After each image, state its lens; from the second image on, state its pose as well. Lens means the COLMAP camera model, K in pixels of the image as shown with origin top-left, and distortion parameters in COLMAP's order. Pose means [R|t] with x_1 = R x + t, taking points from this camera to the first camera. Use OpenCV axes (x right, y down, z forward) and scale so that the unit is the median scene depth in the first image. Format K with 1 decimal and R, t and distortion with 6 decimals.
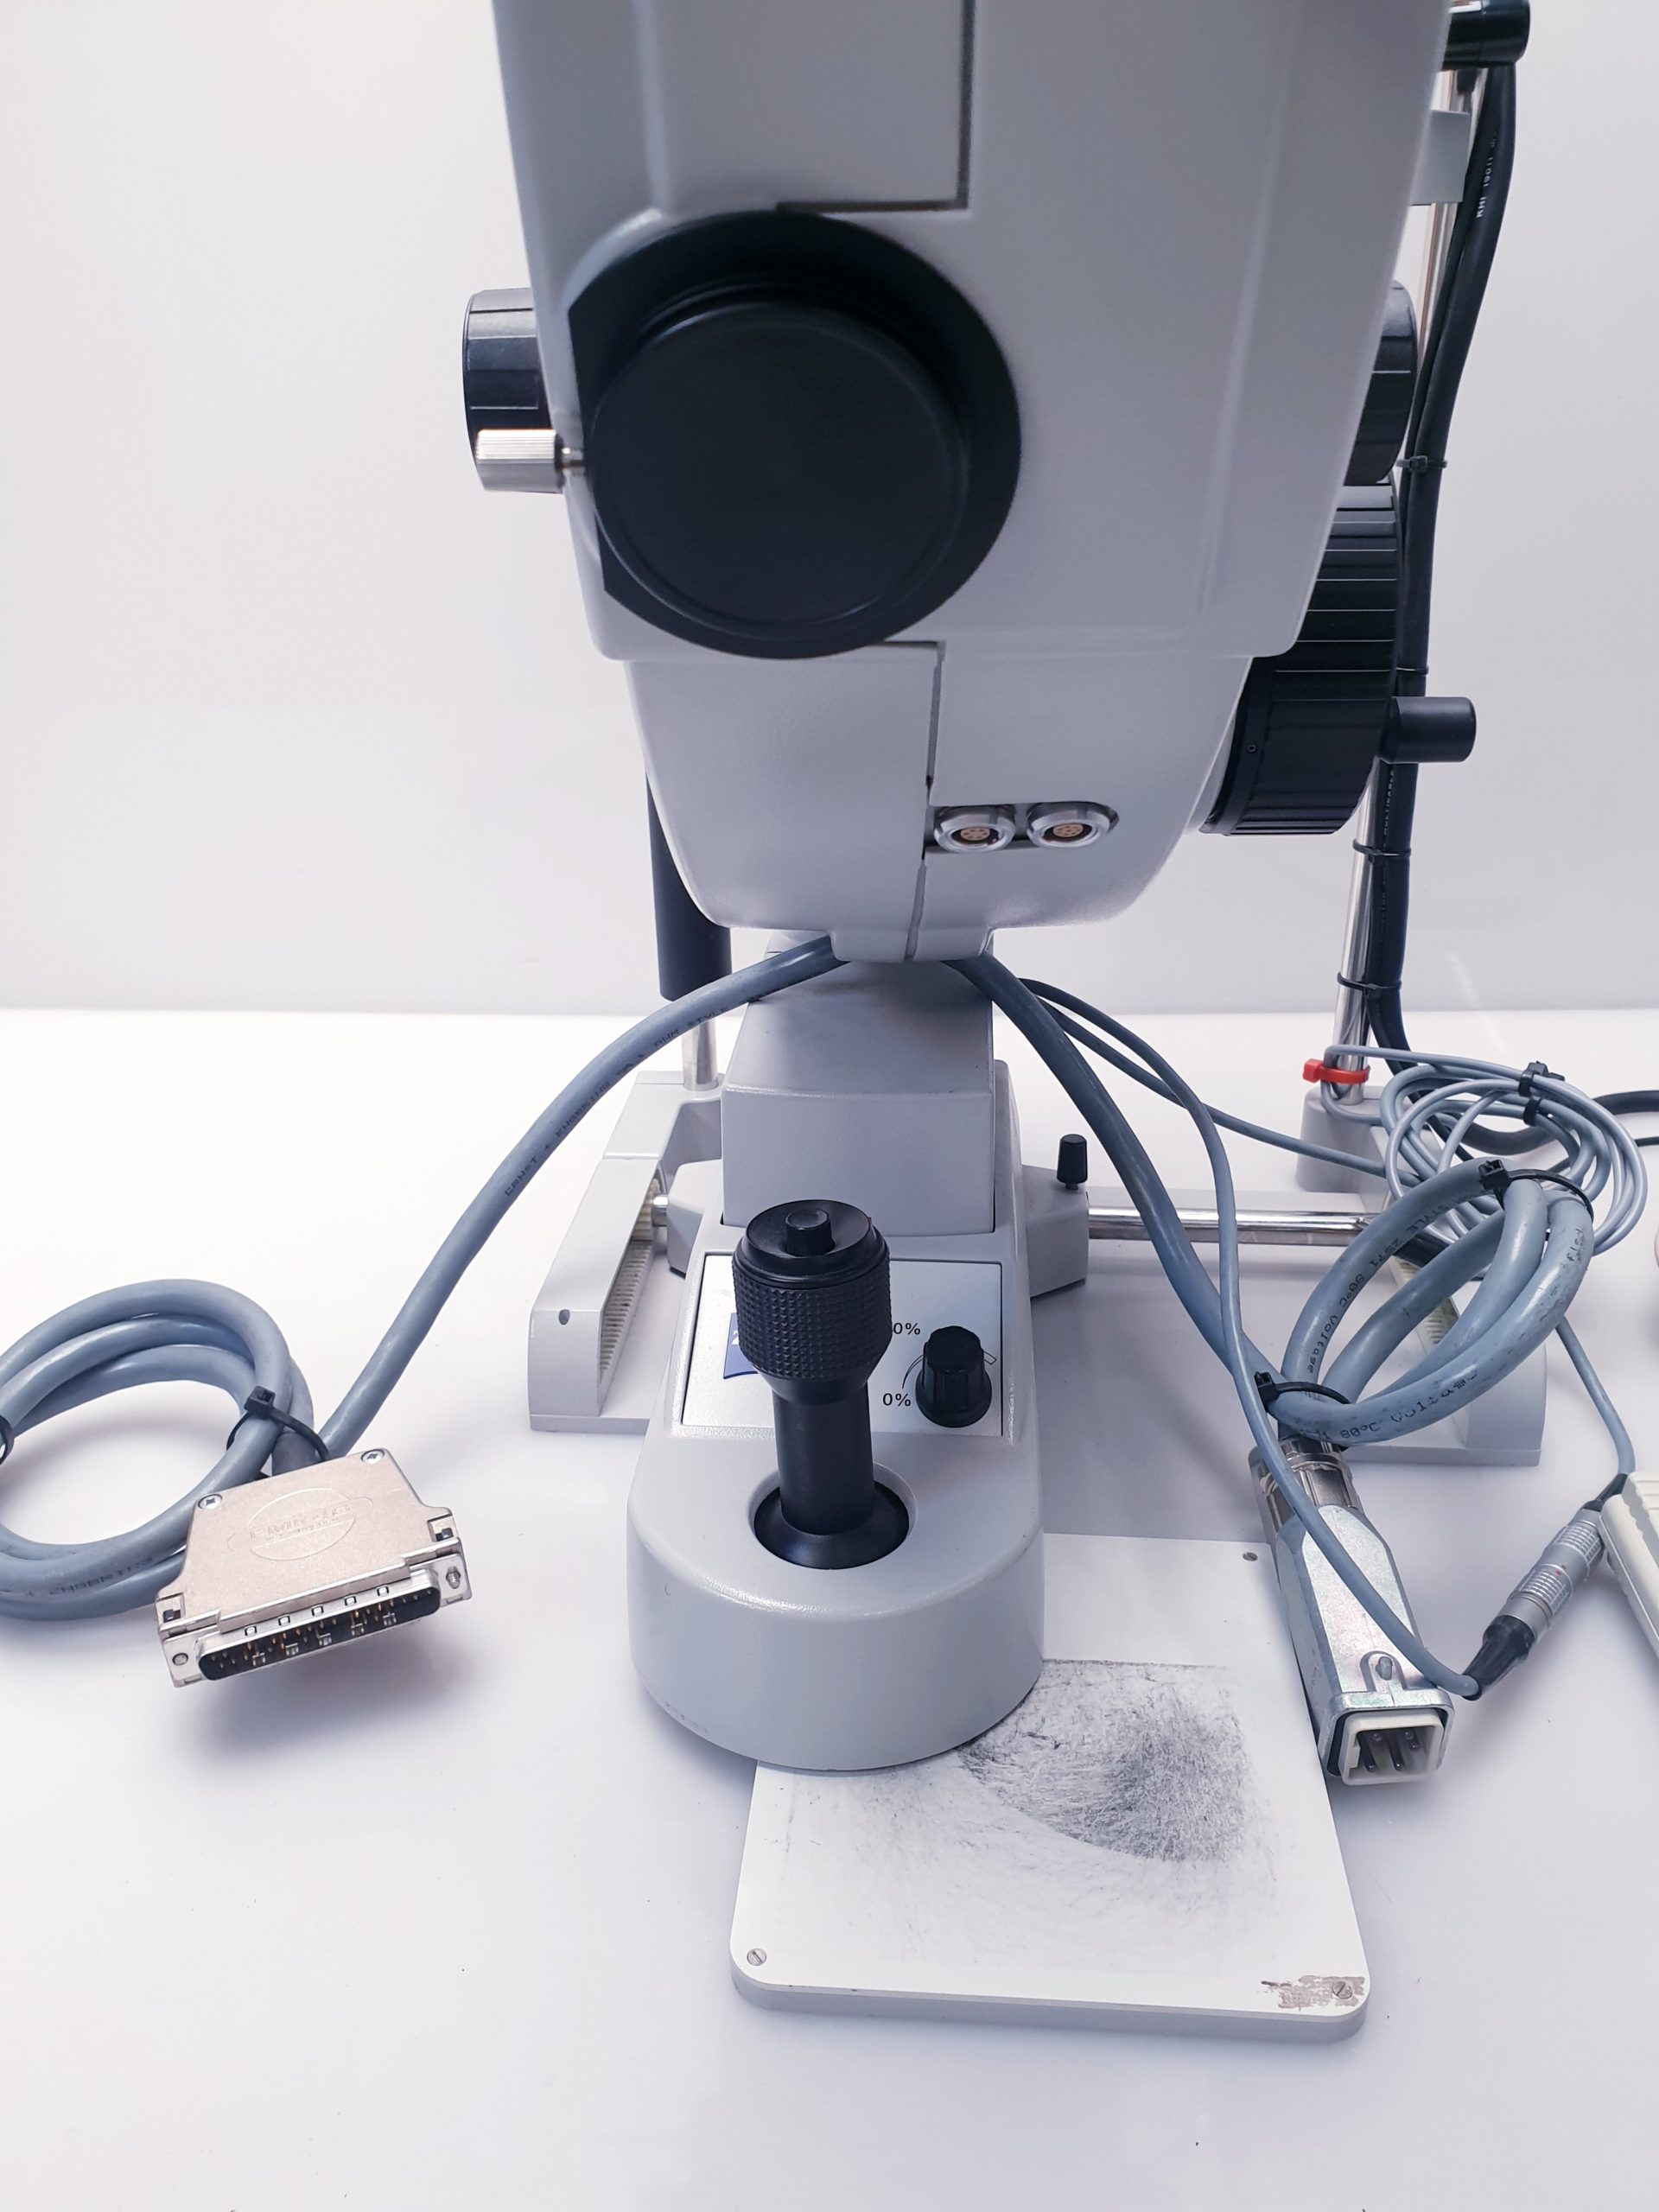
lens RADIAL K [[1756.6, 0, 826.6], [0, 1756.6, 1113.2], [0, 0, 1]] dist [-0.018306, 0.007837]
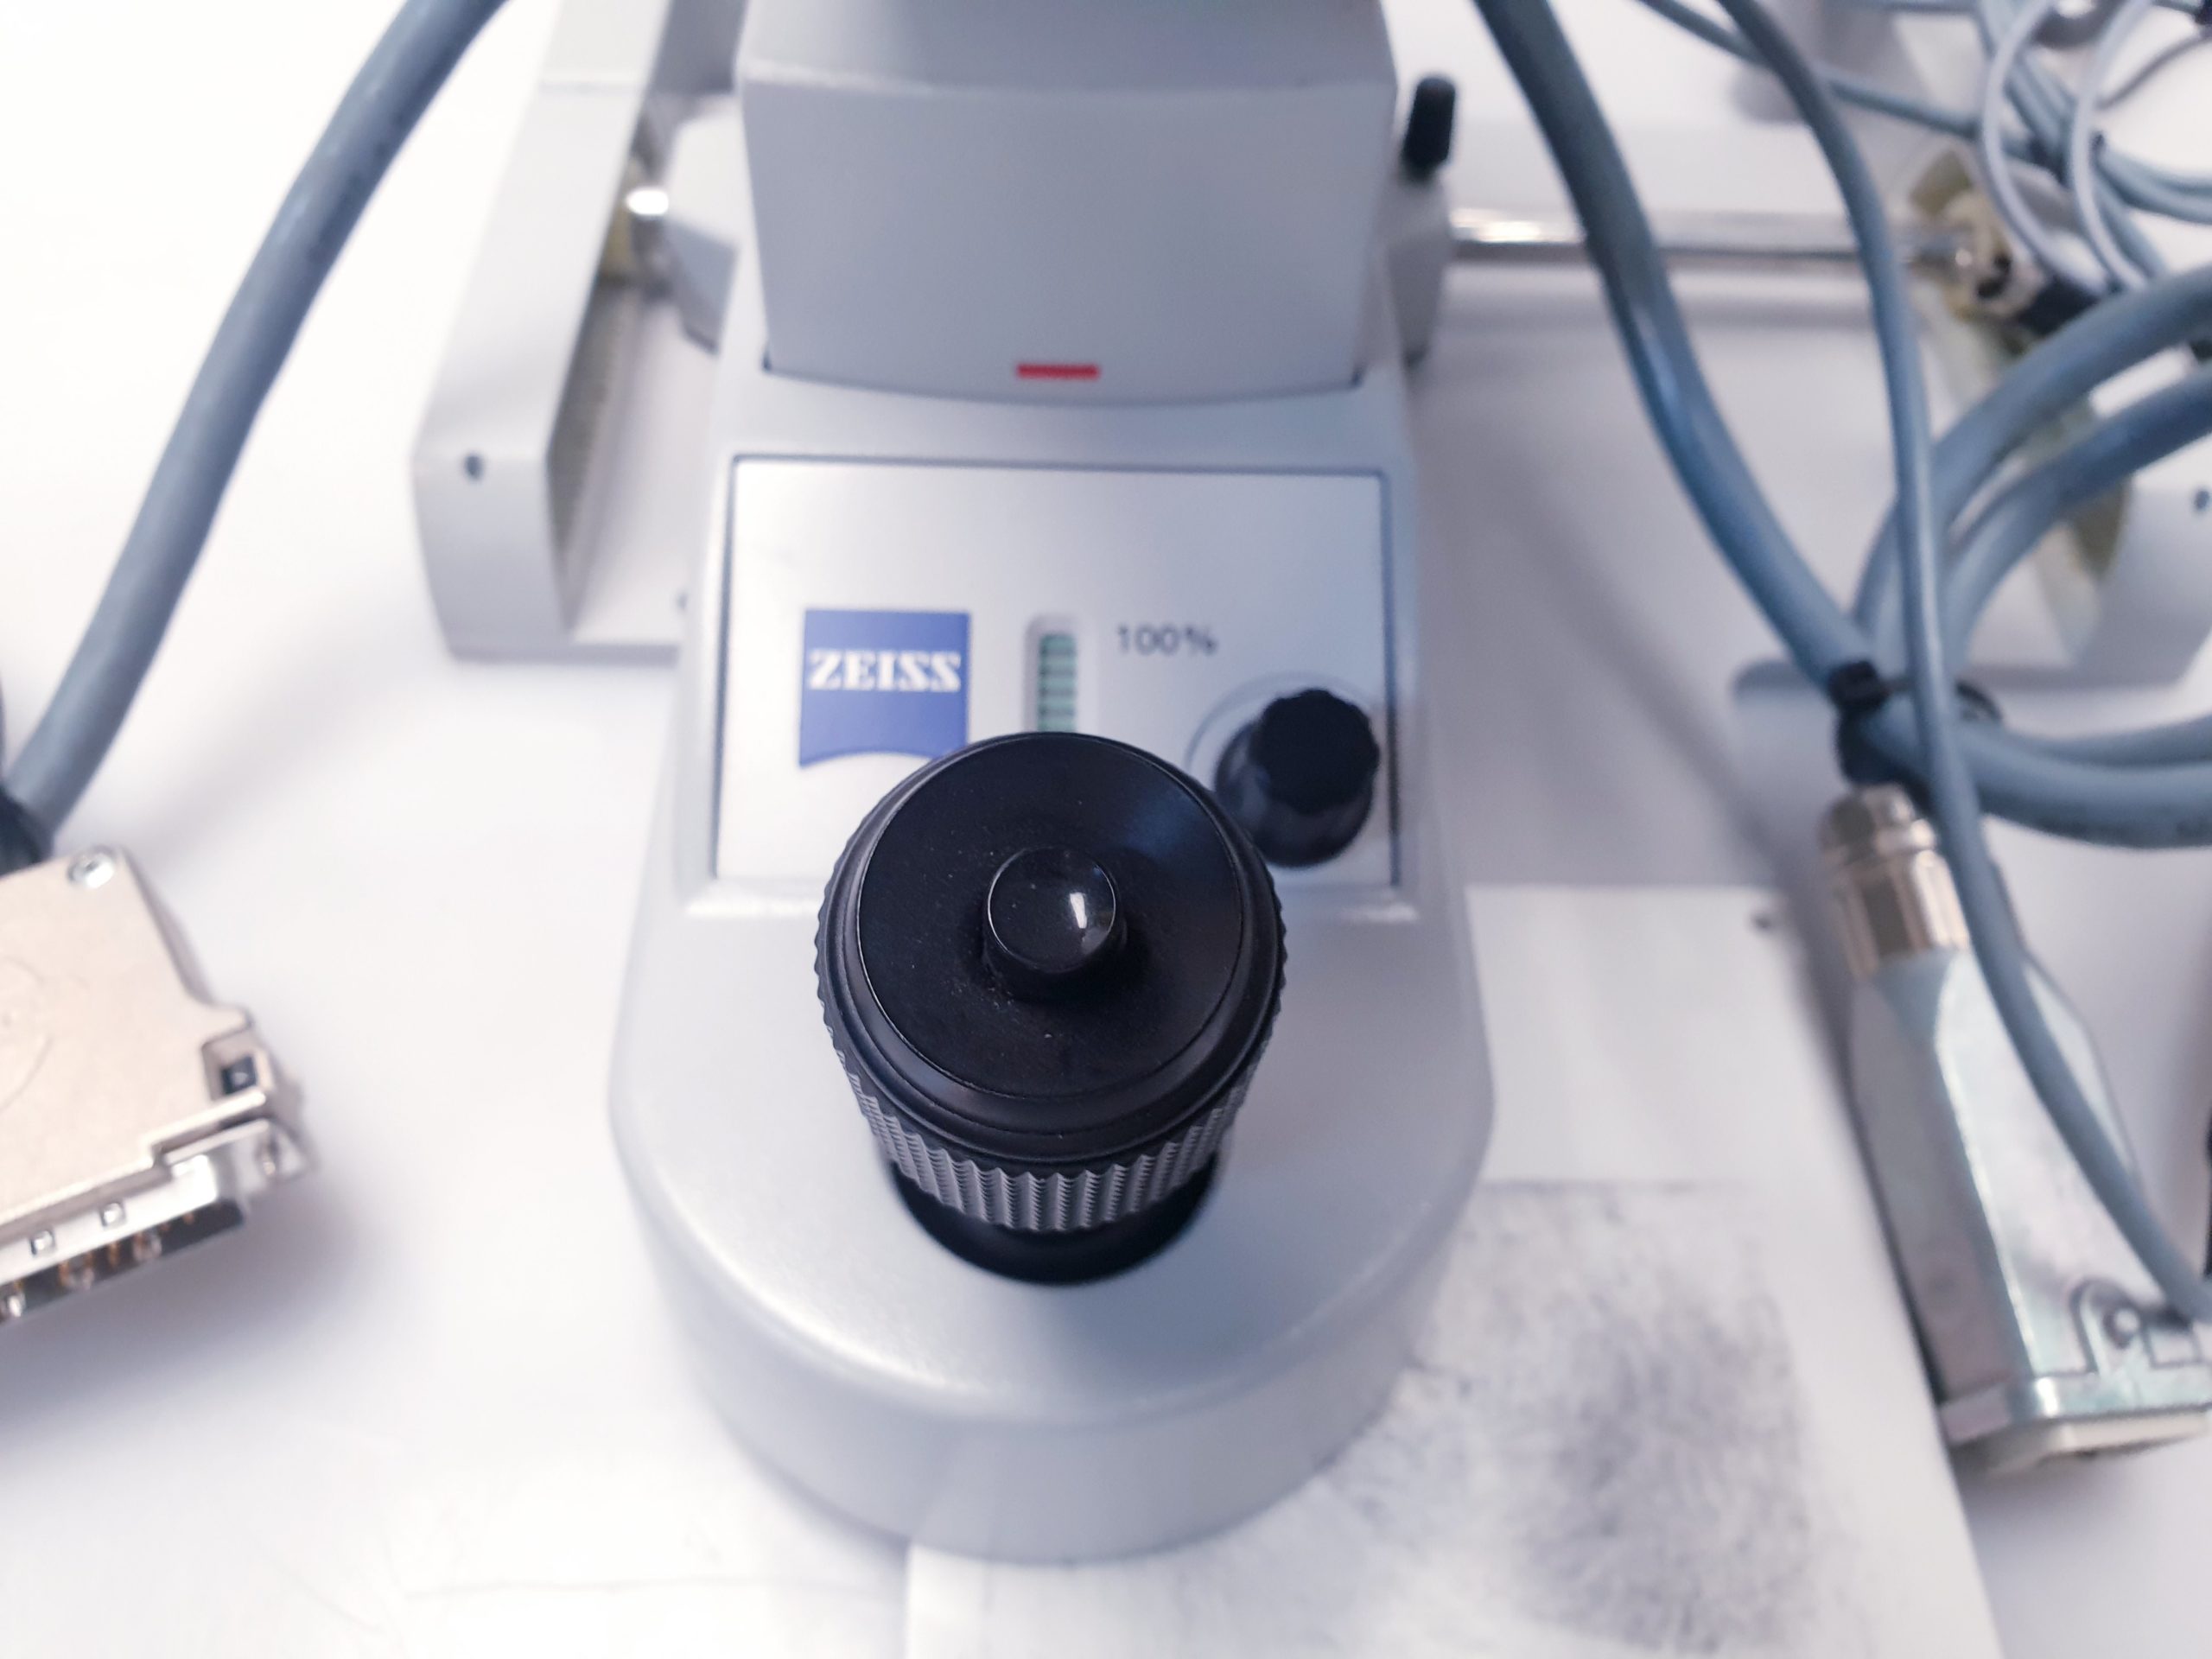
lens RADIAL K [[1756.6, 0, 1103.0], [0, 1756.6, 831.5], [0, 0, 1]] dist [-0.018306, 0.007837]
pose [[0.994338, -0.044220, 0.096626, -0.025251], [-0.008689, 0.872421, 0.488678, -0.055671], [-0.105908, -0.486751, 0.867097, 0.608107]]
